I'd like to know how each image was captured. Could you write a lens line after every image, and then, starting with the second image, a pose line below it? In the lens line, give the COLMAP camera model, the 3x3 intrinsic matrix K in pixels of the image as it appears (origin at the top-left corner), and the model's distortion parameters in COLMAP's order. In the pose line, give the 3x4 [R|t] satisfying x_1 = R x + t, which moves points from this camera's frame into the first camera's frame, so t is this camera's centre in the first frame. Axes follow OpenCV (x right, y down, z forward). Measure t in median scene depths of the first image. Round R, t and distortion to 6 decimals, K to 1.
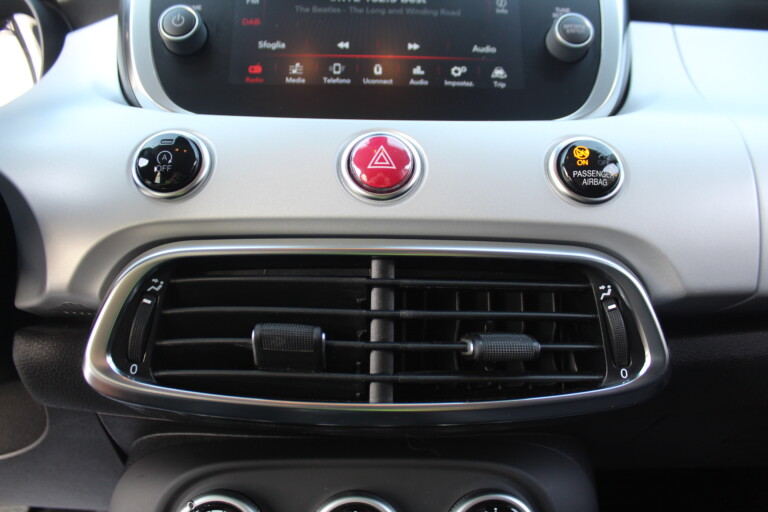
lens RADIAL K [[619.1, 0, 382.1], [0, 619.1, 244.7], [0, 0, 1]] dist [-0.184924, 0.151739]
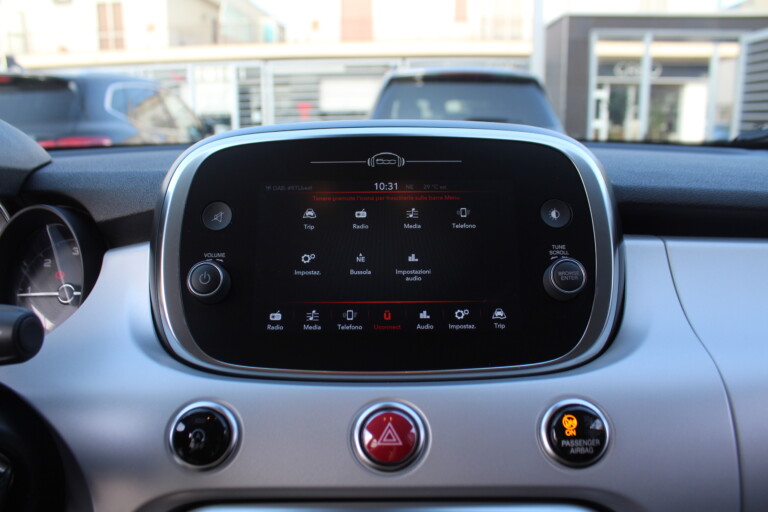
lens RADIAL K [[619.1, 0, 382.1], [0, 619.1, 244.7], [0, 0, 1]] dist [-0.184924, 0.151739]
pose [[0.998967, -0.020584, -0.040512, 0.032318], [0.017482, 0.996994, -0.075483, -0.342372], [0.041944, 0.074697, 0.996324, -0.114440]]
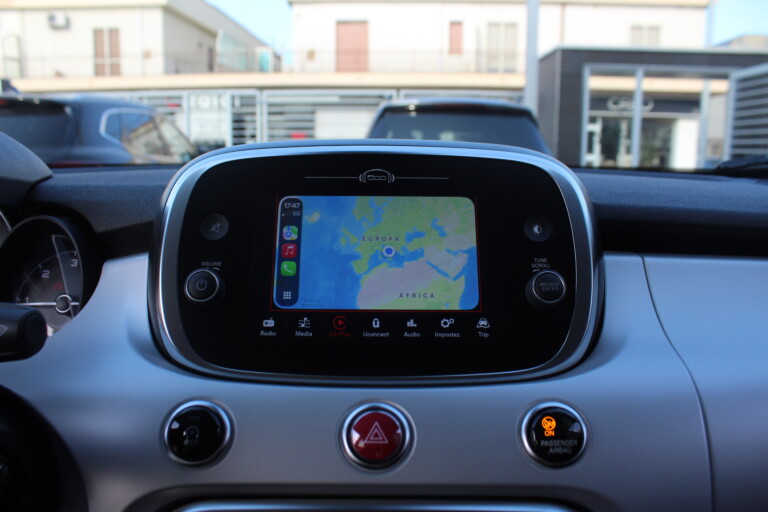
lens RADIAL K [[620.8, 0, 383.4], [0, 620.8, 246.2], [0, 0, 1]] dist [-0.184971, 0.153580]
pose [[0.999641, -0.008899, -0.025255, 0.038895], [0.005767, 0.992575, -0.121497, -0.300409], [0.026149, 0.121308, 0.992270, -0.169313]]
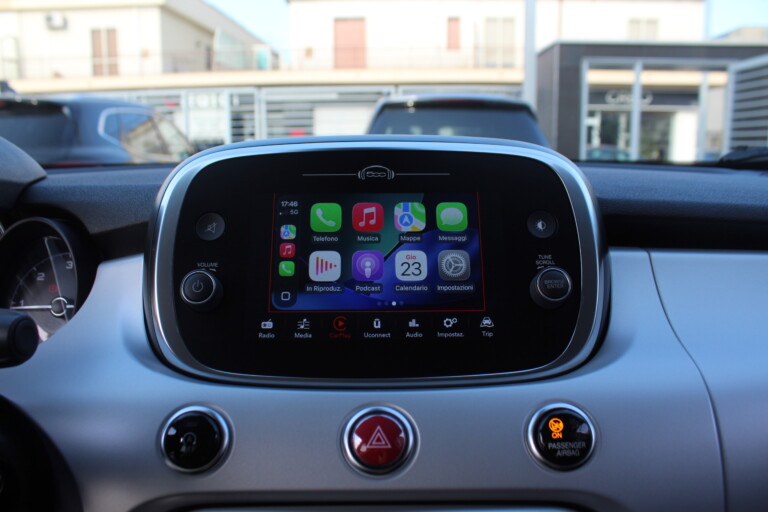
lens RADIAL K [[620.8, 0, 383.4], [0, 620.8, 246.2], [0, 0, 1]] dist [-0.184971, 0.153580]
pose [[0.999443, -0.021096, -0.025867, 0.038201], [0.017957, 0.993079, -0.116069, -0.307478], [0.028137, 0.115540, 0.992904, -0.139343]]
